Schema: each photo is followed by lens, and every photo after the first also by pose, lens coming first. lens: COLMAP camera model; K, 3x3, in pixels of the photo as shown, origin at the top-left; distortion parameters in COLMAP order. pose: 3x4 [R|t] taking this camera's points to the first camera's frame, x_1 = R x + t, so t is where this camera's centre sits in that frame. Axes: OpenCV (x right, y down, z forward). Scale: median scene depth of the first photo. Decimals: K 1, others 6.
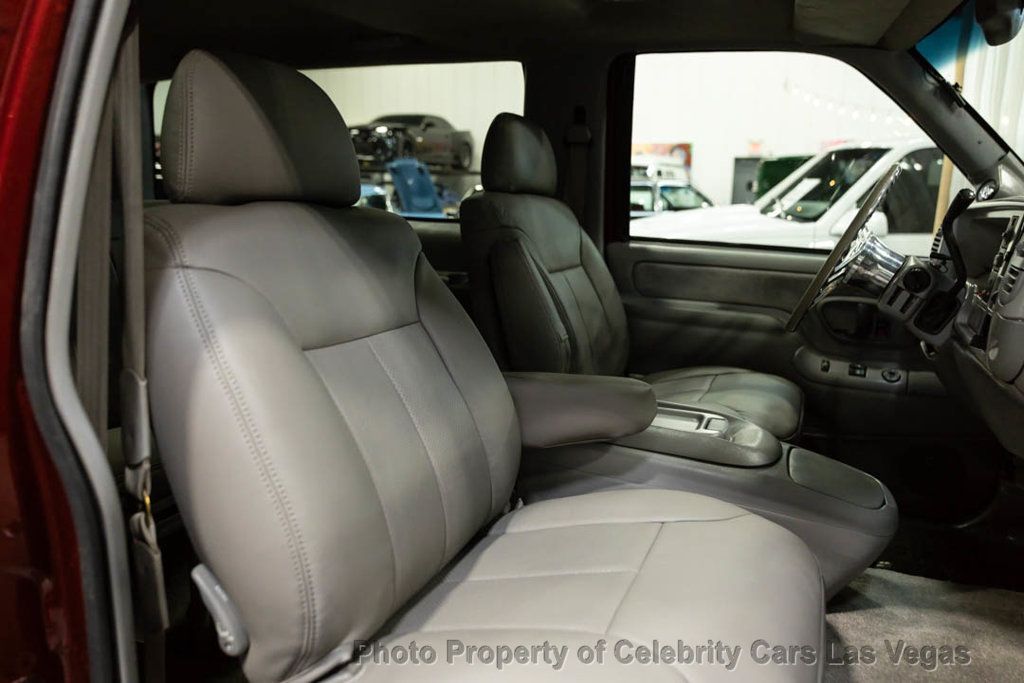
lens RADIAL K [[728.1, 0, 495.6], [0, 728.1, 332.8], [0, 0, 1]] dist [0.012273, -0.008590]
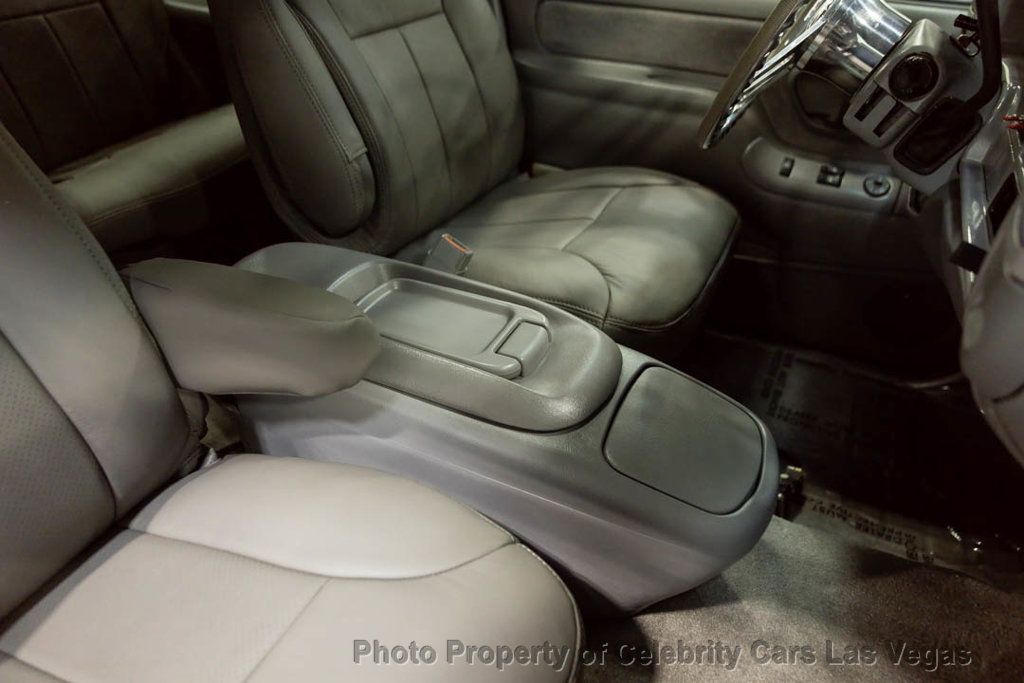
lens RADIAL K [[728.1, 0, 489.2], [0, 728.1, 341.5], [0, 0, 1]] dist [0.012273, -0.008590]
pose [[0.999014, 0.010487, -0.043134, 0.206283], [0.007174, 0.920773, 0.390032, -0.078670], [0.043807, -0.389957, 0.919791, 0.289836]]
